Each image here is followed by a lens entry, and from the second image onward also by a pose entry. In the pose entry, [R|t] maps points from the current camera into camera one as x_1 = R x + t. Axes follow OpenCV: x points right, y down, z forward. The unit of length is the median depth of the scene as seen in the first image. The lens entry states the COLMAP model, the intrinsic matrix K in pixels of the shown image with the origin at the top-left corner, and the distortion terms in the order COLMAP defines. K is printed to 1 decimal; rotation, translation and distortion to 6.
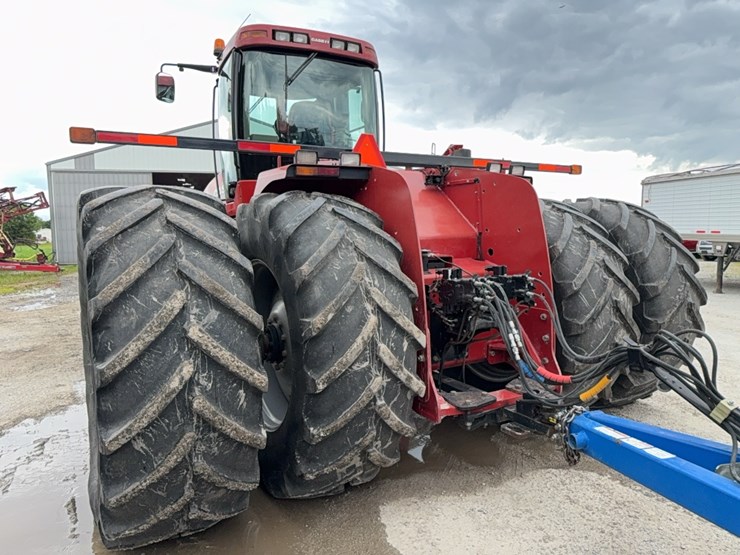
lens RADIAL K [[514.6, 0, 369.0], [0, 514.6, 280.6], [0, 0, 1]] dist [0.102982, -0.143293]
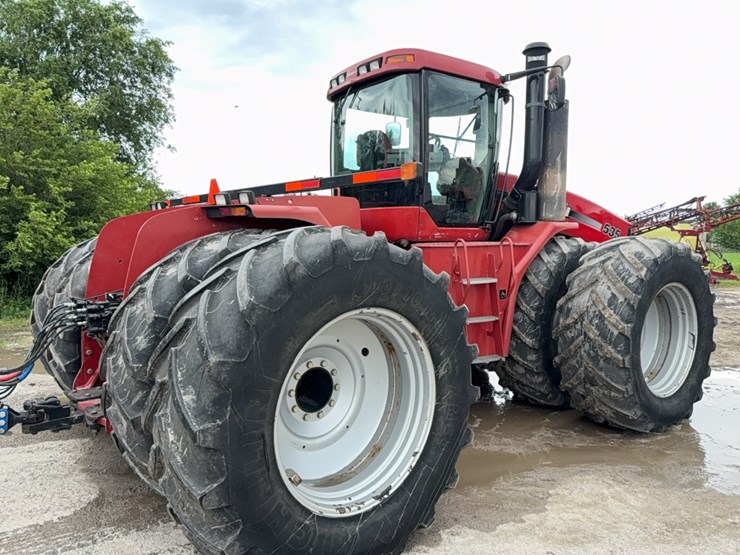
lens RADIAL K [[520.3, 0, 369.3], [0, 520.3, 281.4], [0, 0, 1]] dist [0.038732, -0.049966]
pose [[0.164798, 0.098954, -0.981351, 0.985221], [-0.102403, 0.991294, 0.082760, -0.144797], [0.980997, 0.086855, 0.173496, 0.909627]]
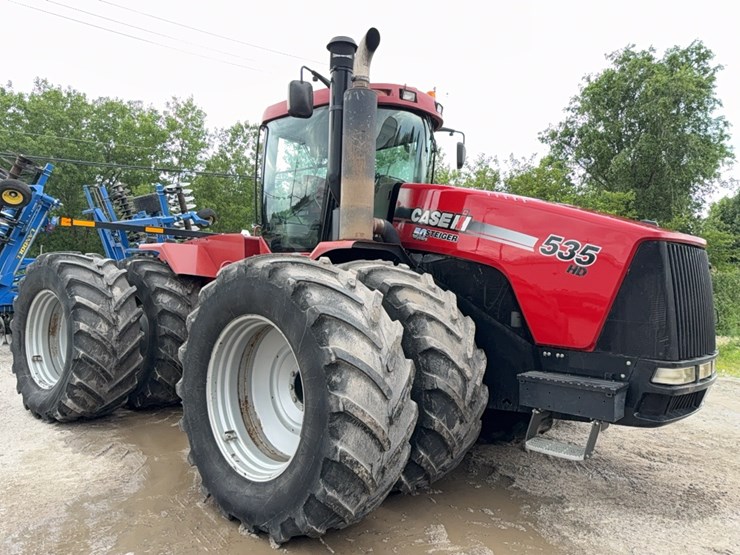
lens RADIAL K [[514.6, 0, 369.0], [0, 514.6, 280.6], [0, 0, 1]] dist [0.102982, -0.143293]
pose [[-0.927285, -0.011681, -0.374174, 0.238645], [-0.051300, 0.994049, 0.096099, -0.239550], [0.370825, 0.108306, -0.922366, 2.320252]]
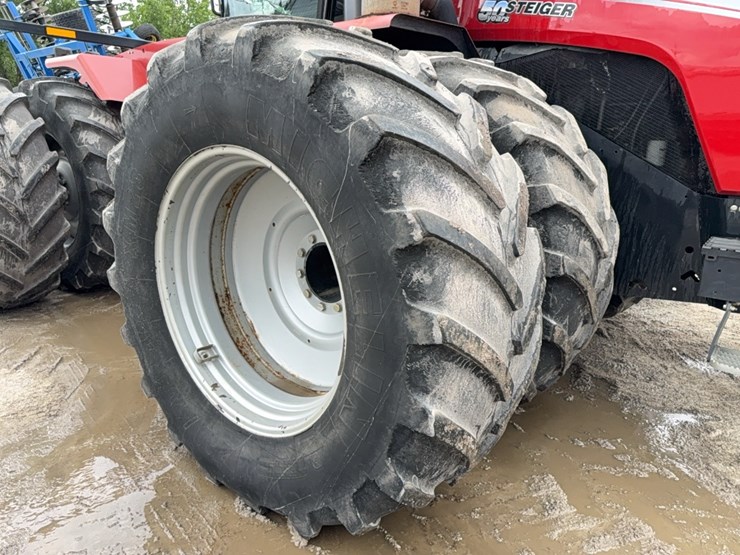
lens RADIAL K [[514.6, 0, 369.0], [0, 514.6, 280.6], [0, 0, 1]] dist [0.102982, -0.143293]
pose [[-0.905188, 0.117081, -0.408568, 0.190671], [-0.043105, 0.931061, 0.362309, -0.167376], [0.422821, 0.345569, -0.837738, 2.000159]]
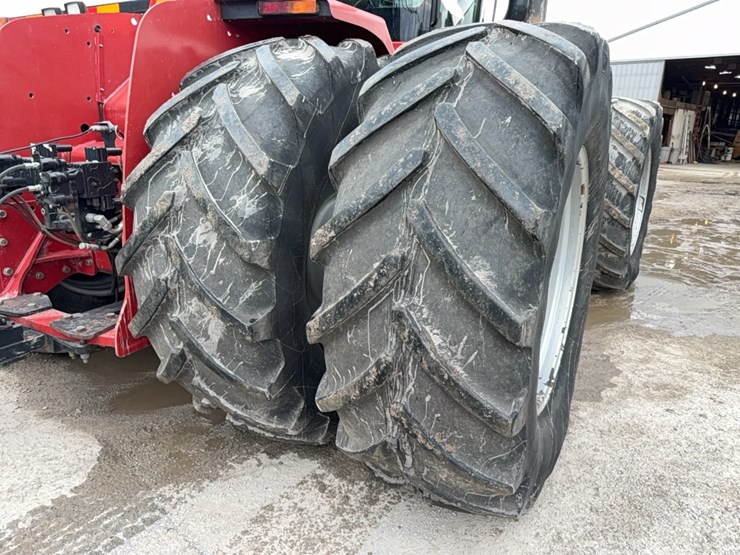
lens RADIAL K [[515.7, 0, 369.8], [0, 515.7, 282.4], [0, 0, 1]] dist [0.058989, -0.067157]
pose [[0.515138, 0.273584, -0.812271, 0.723356], [-0.119578, 0.961361, 0.247964, -0.050132], [0.848725, -0.030605, 0.527948, 0.651068]]
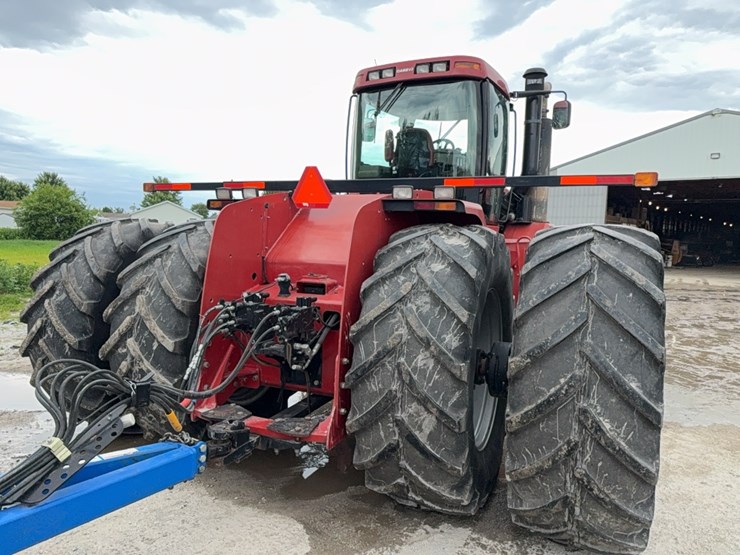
lens RADIAL K [[515.7, 0, 369.8], [0, 515.7, 282.4], [0, 0, 1]] dist [0.058989, -0.067157]
pose [[0.580926, 0.106330, -0.806982, 0.764995], [-0.115423, 0.992173, 0.047641, -0.081312], [0.805731, 0.065469, 0.588652, 0.366693]]
